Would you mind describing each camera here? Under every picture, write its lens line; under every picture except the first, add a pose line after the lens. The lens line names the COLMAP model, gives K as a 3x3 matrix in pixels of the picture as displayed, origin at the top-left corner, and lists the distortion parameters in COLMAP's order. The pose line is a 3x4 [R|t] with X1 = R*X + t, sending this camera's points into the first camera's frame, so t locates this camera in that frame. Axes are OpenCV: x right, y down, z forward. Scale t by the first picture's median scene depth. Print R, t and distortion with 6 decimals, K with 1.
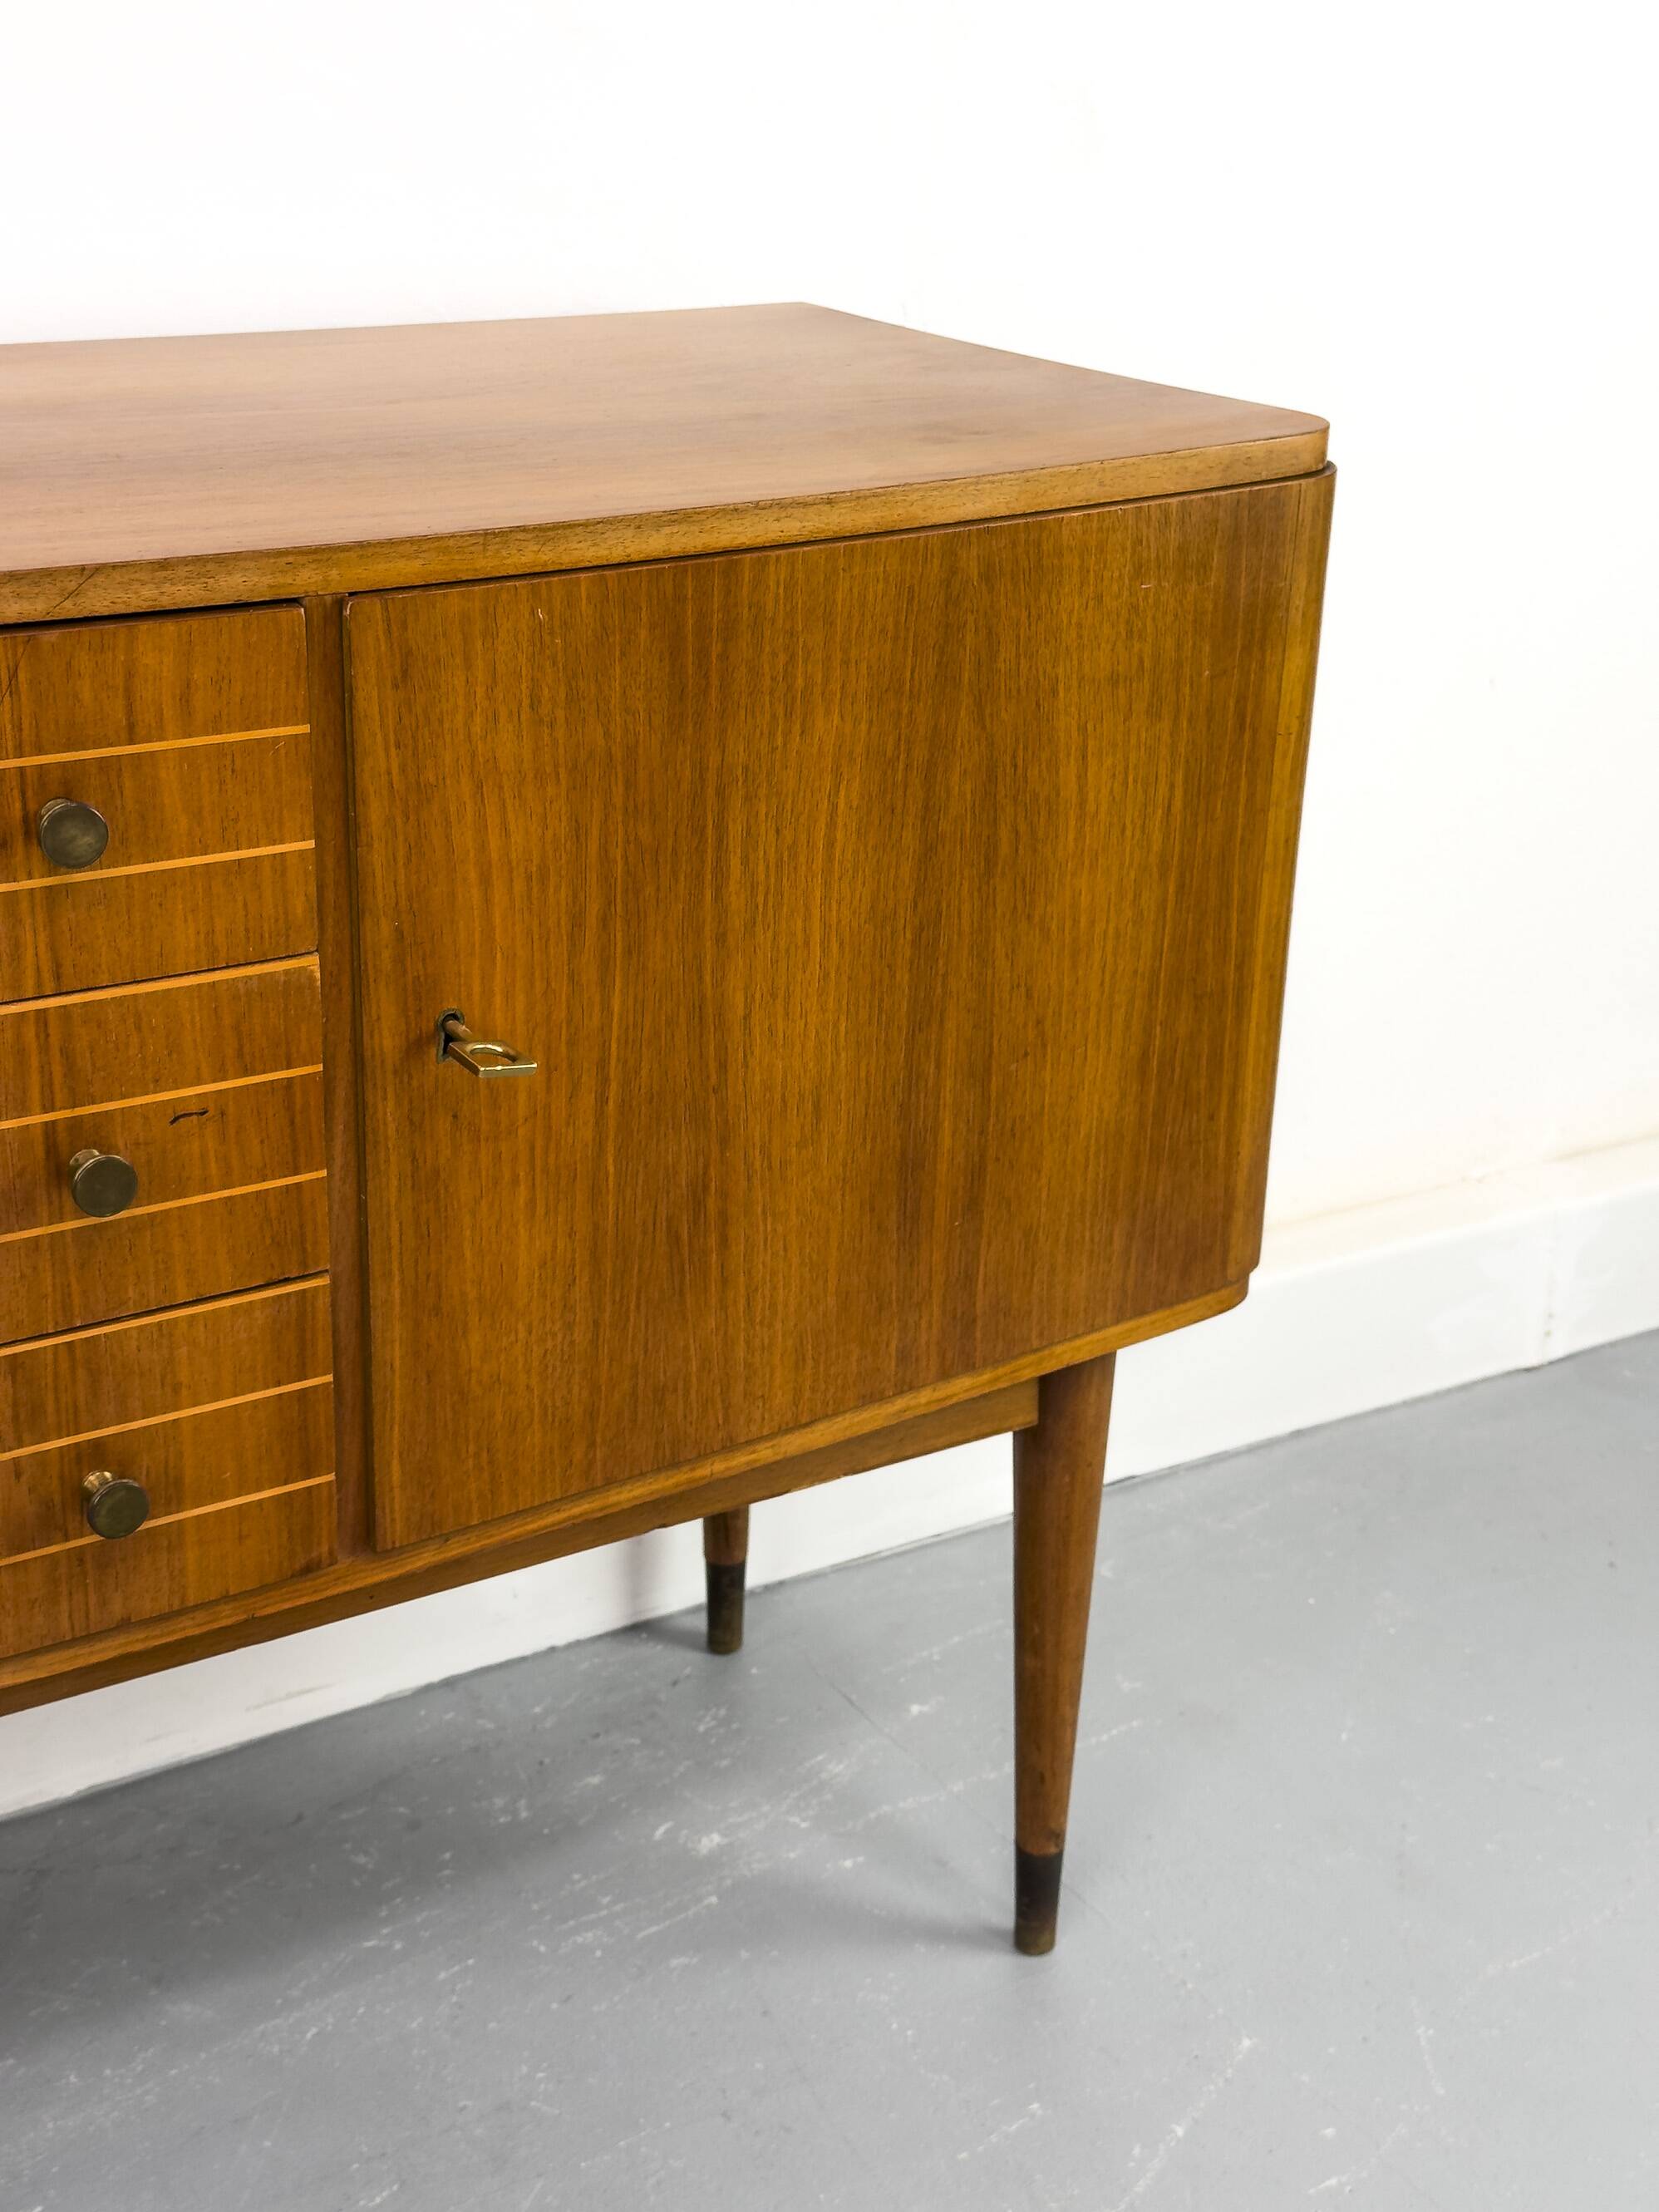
lens RADIAL K [[3102.8, 0, 815.8], [0, 3102.8, 1075.5], [0, 0, 1]] dist [0.184213, -0.374282]
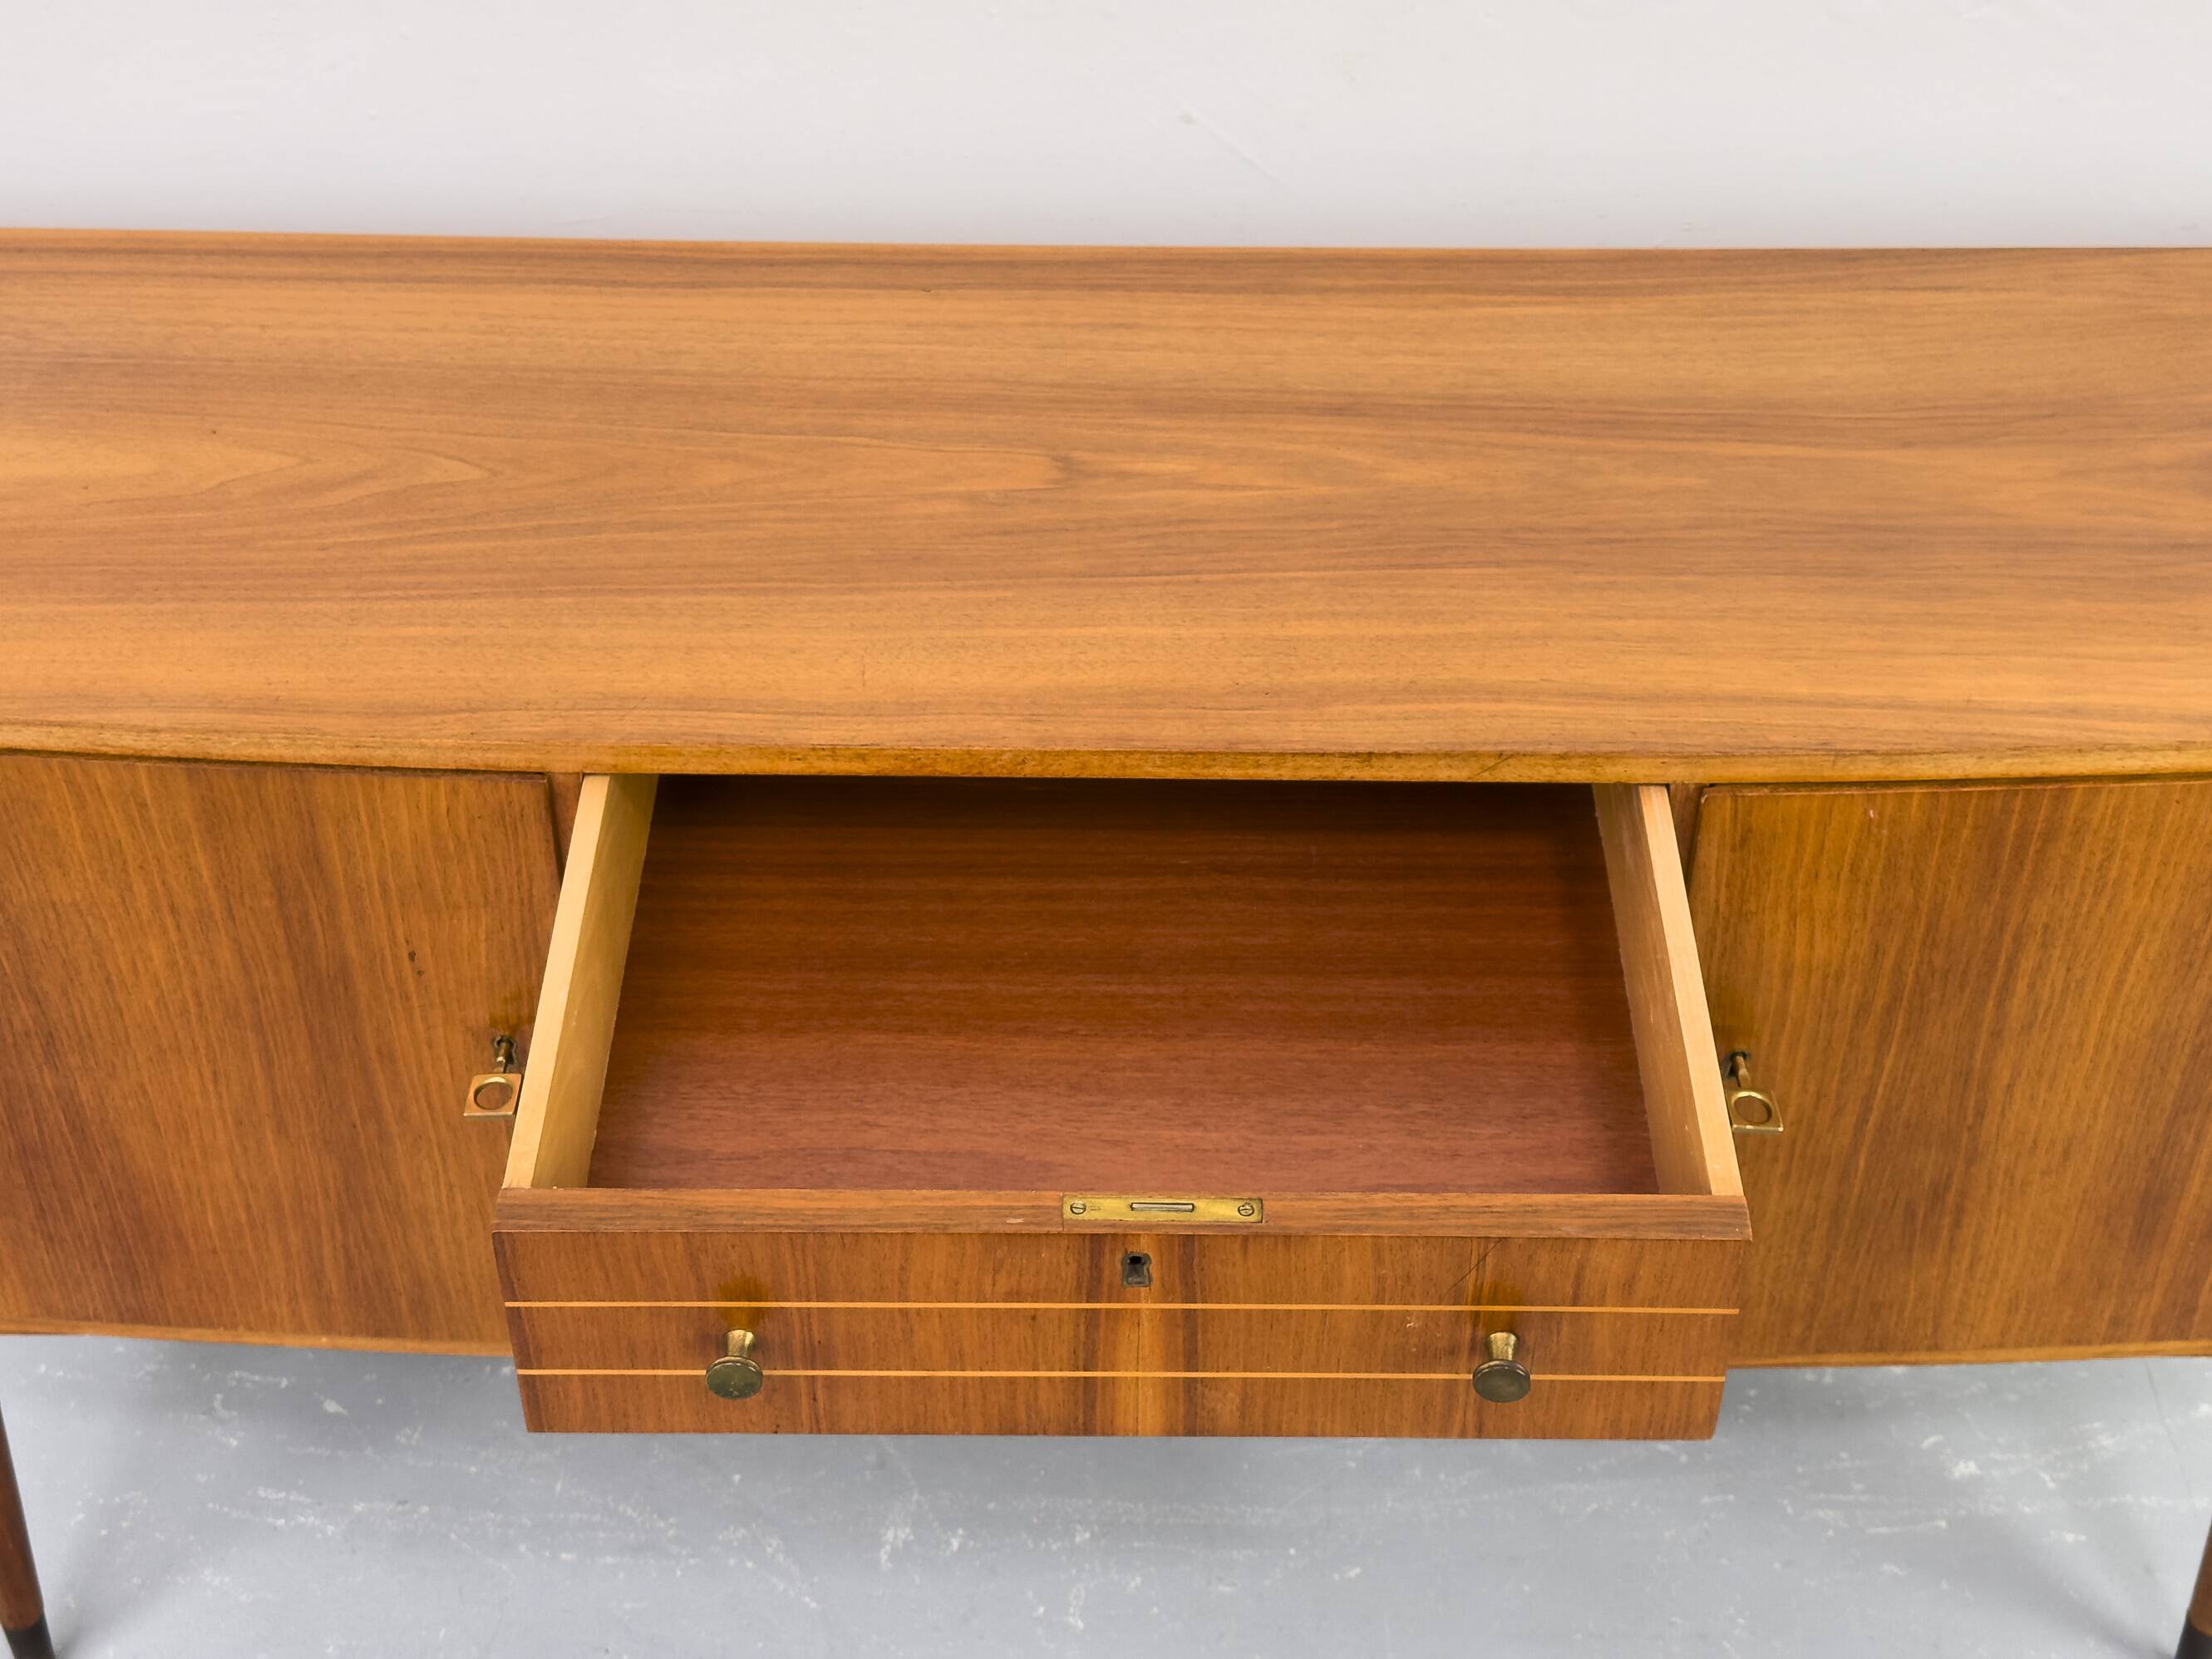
lens RADIAL K [[3088.8, 0, 1110.5], [0, 3088.8, 832.3], [0, 0, 1]] dist [0.147551, -0.154287]
pose [[0.847805, 0.321148, -0.422008, 0.166891], [-0.176504, 0.921291, 0.346509, -0.482366], [0.500073, -0.219286, 0.837759, -0.169356]]
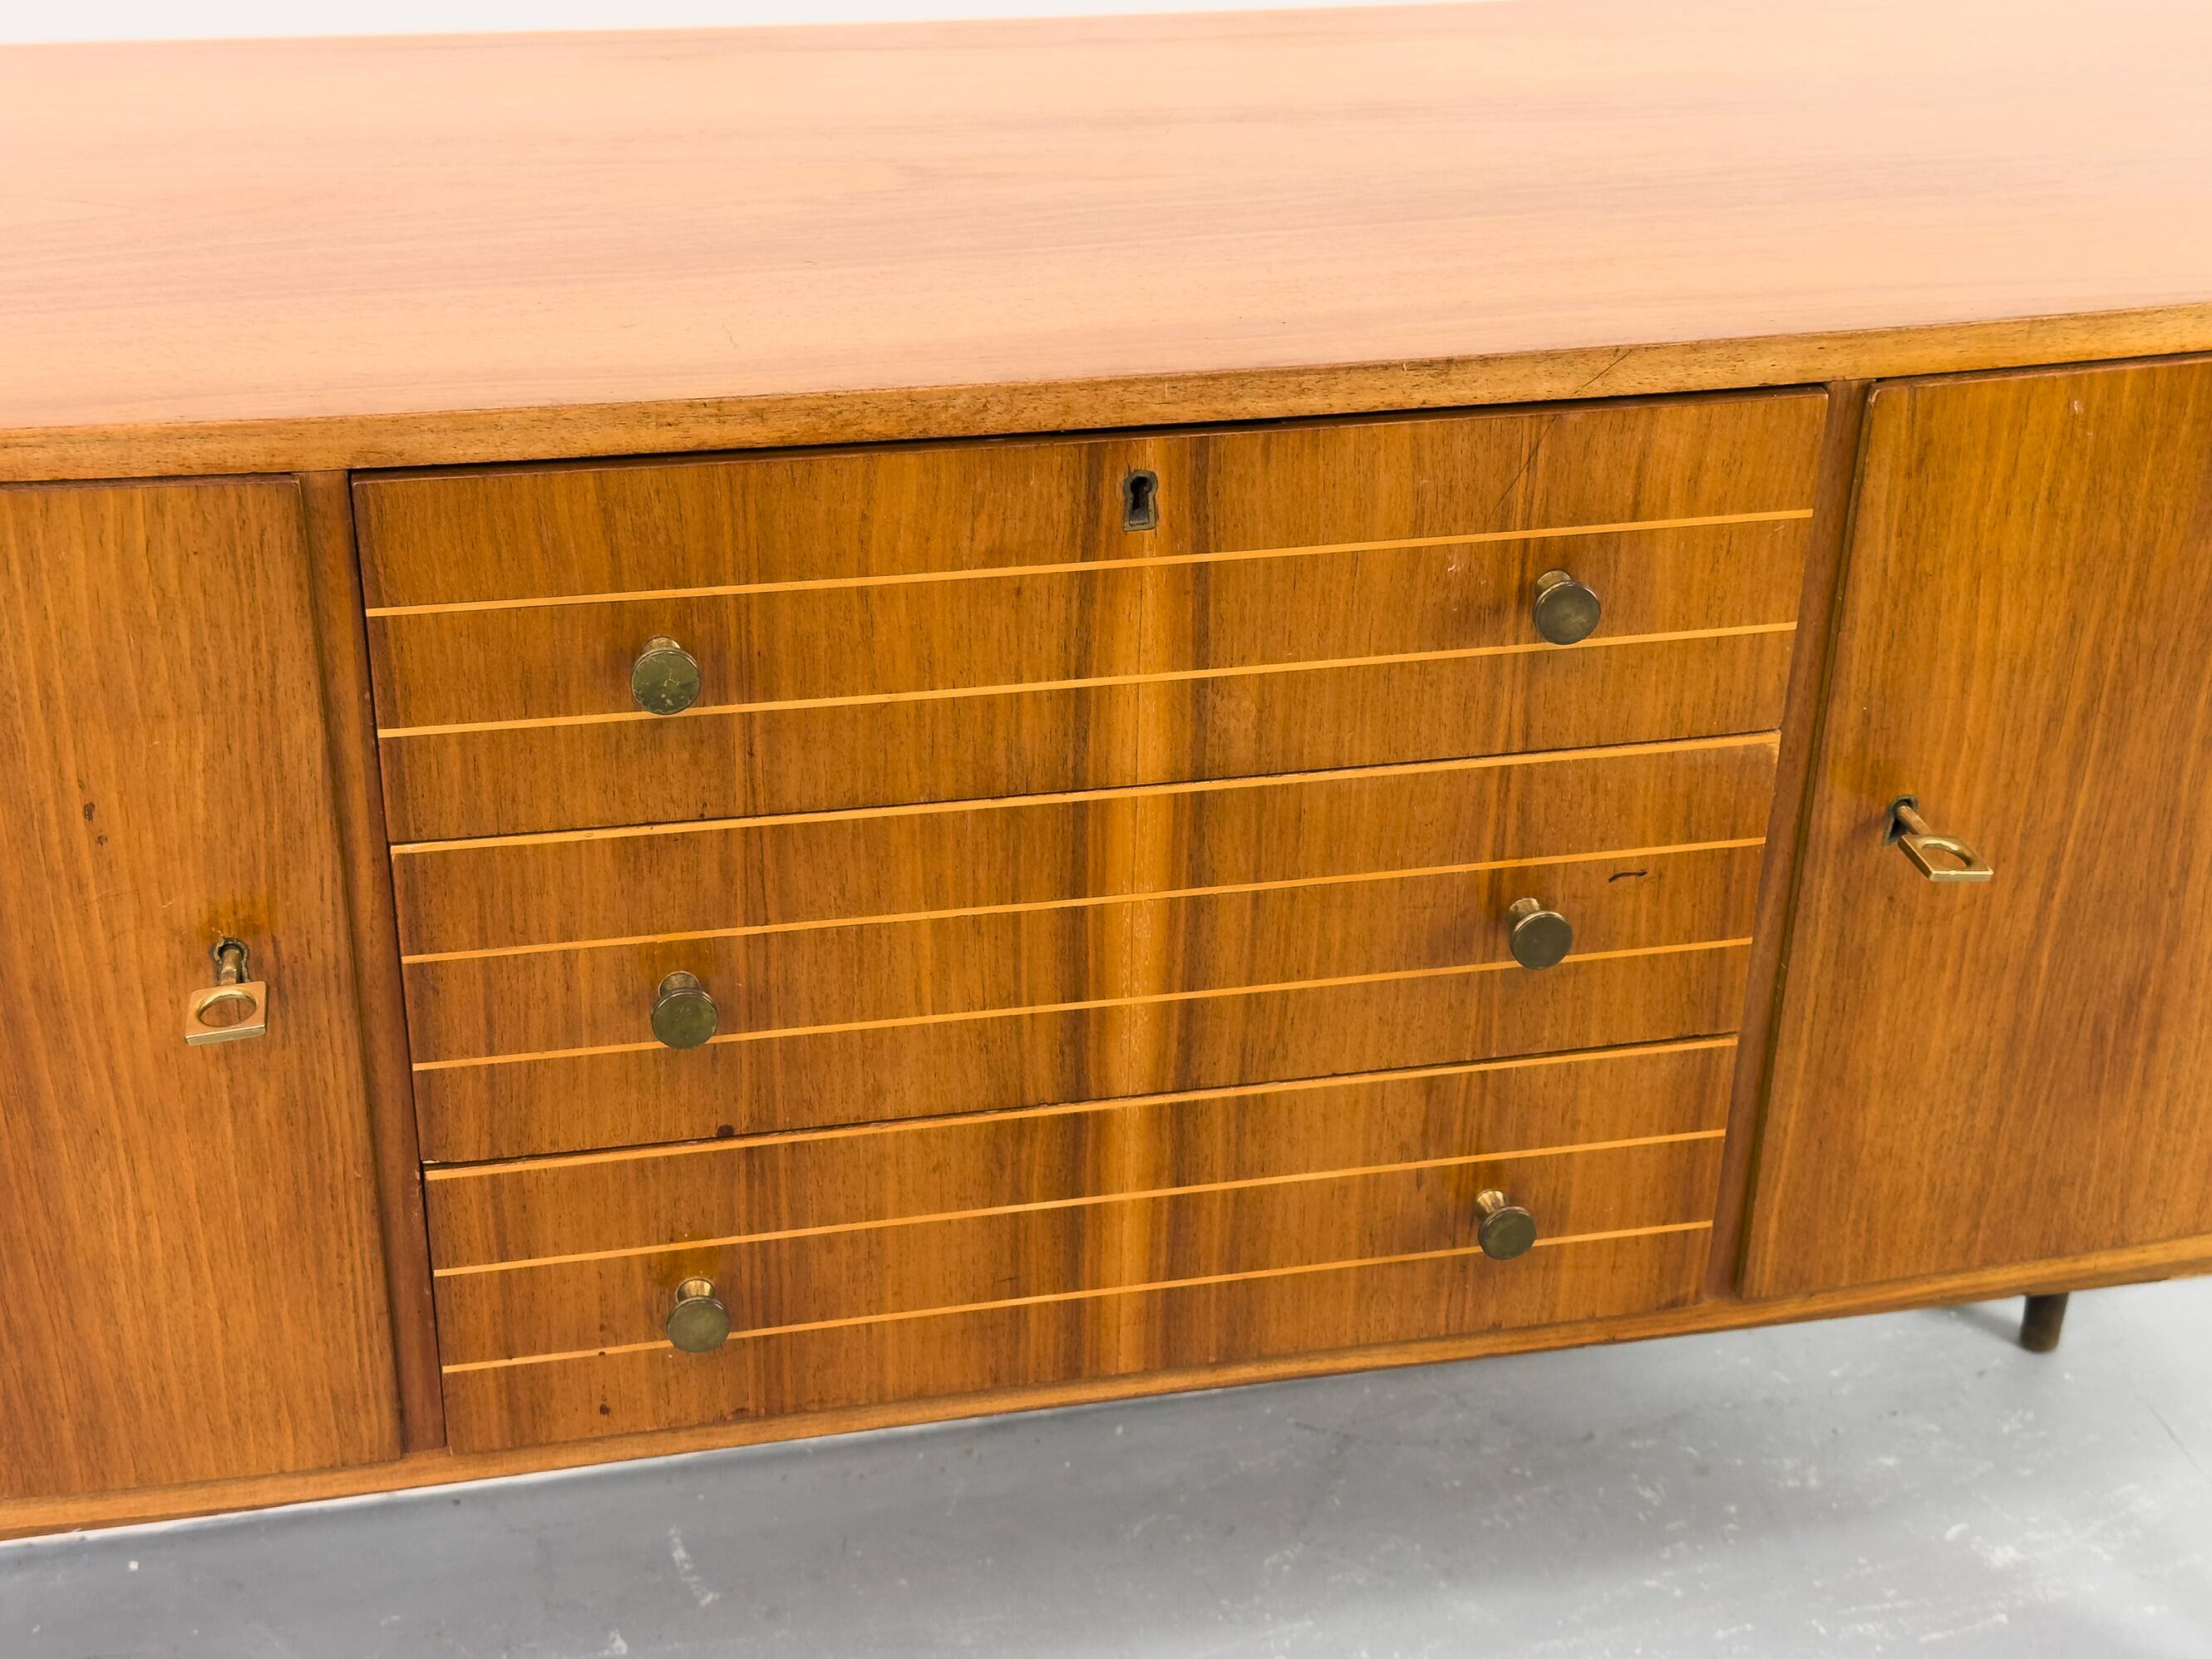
lens RADIAL K [[3102.8, 0, 1094.7], [0, 3102.8, 851.7], [0, 0, 1]] dist [0.184213, -0.374282]
pose [[0.943465, 0.151243, -0.294957, -0.062696], [-0.115566, 0.984090, 0.134949, -0.103134], [0.310674, -0.093233, 0.945933, -0.004787]]
